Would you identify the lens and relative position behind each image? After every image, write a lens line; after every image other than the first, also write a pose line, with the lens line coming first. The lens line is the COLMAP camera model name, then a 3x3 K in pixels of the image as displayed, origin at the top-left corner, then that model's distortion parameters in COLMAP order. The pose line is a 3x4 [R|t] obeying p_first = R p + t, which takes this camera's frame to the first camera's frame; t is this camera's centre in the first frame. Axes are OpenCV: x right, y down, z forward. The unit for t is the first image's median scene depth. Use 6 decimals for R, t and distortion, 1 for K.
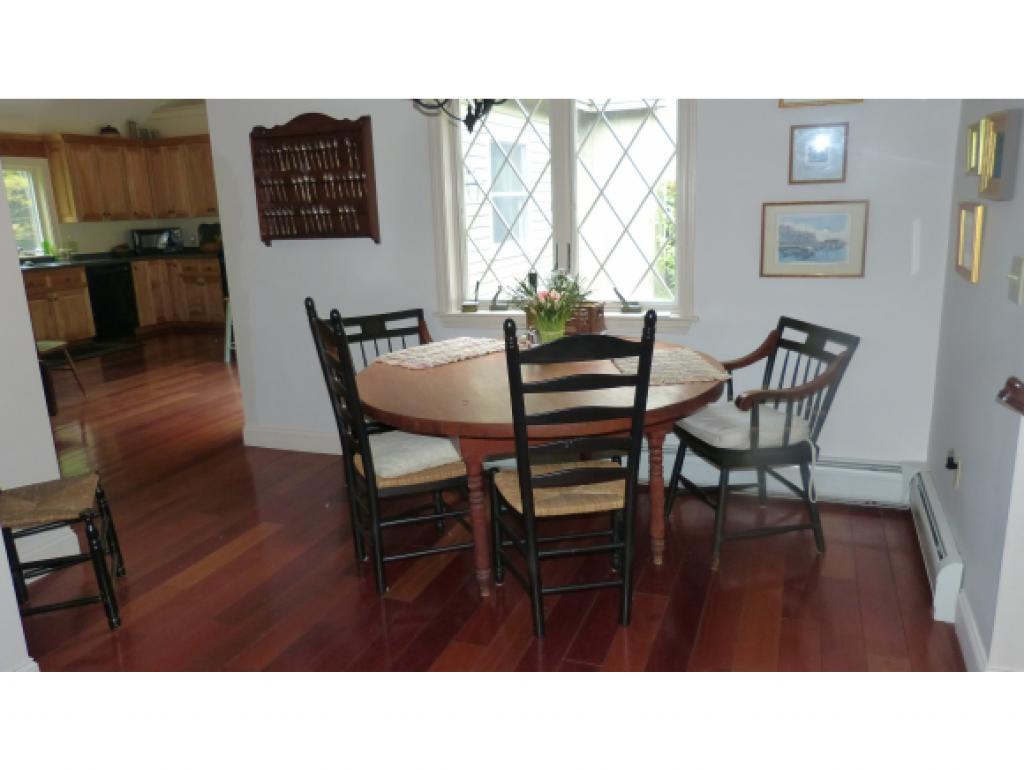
lens RADIAL K [[769.9, 0, 512.0], [0, 769.9, 384.5], [0, 0, 1]] dist [-0.001783, 0.001241]
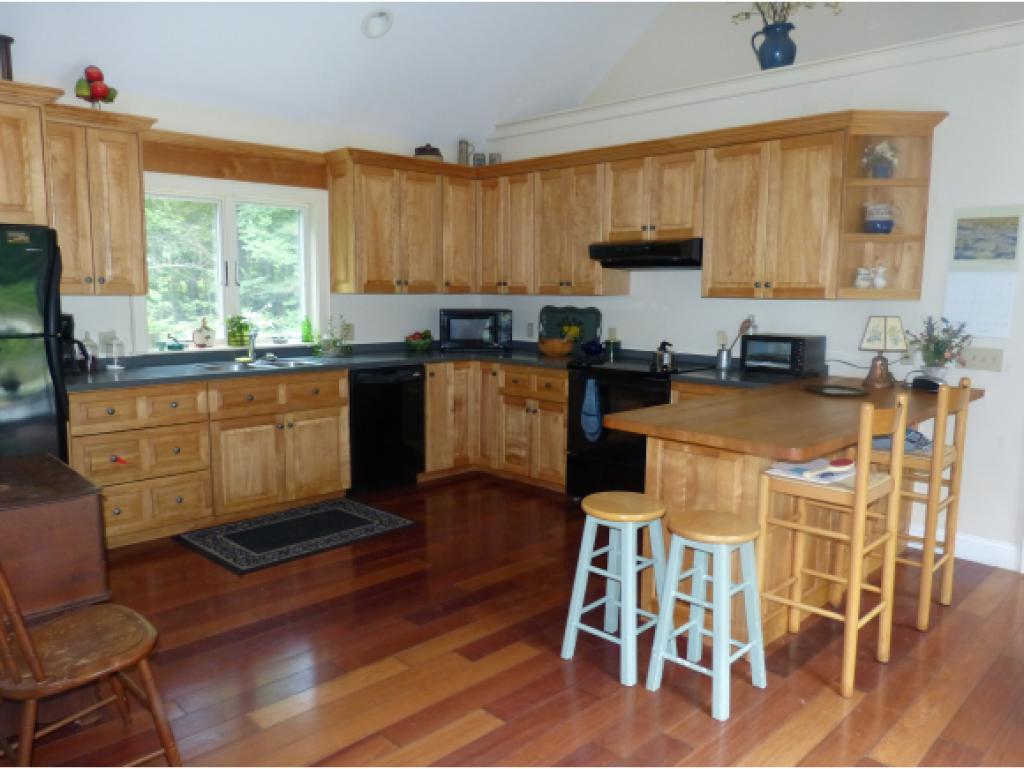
lens RADIAL K [[761.1, 0, 512.0], [0, 761.1, 384.5], [0, 0, 1]] dist [-0.000016, 0.000422]
pose [[0.915992, 0.092566, -0.390371, -0.202806], [-0.132612, 0.988184, -0.076850, -0.105470], [0.378645, 0.122162, 0.917444, 0.483413]]
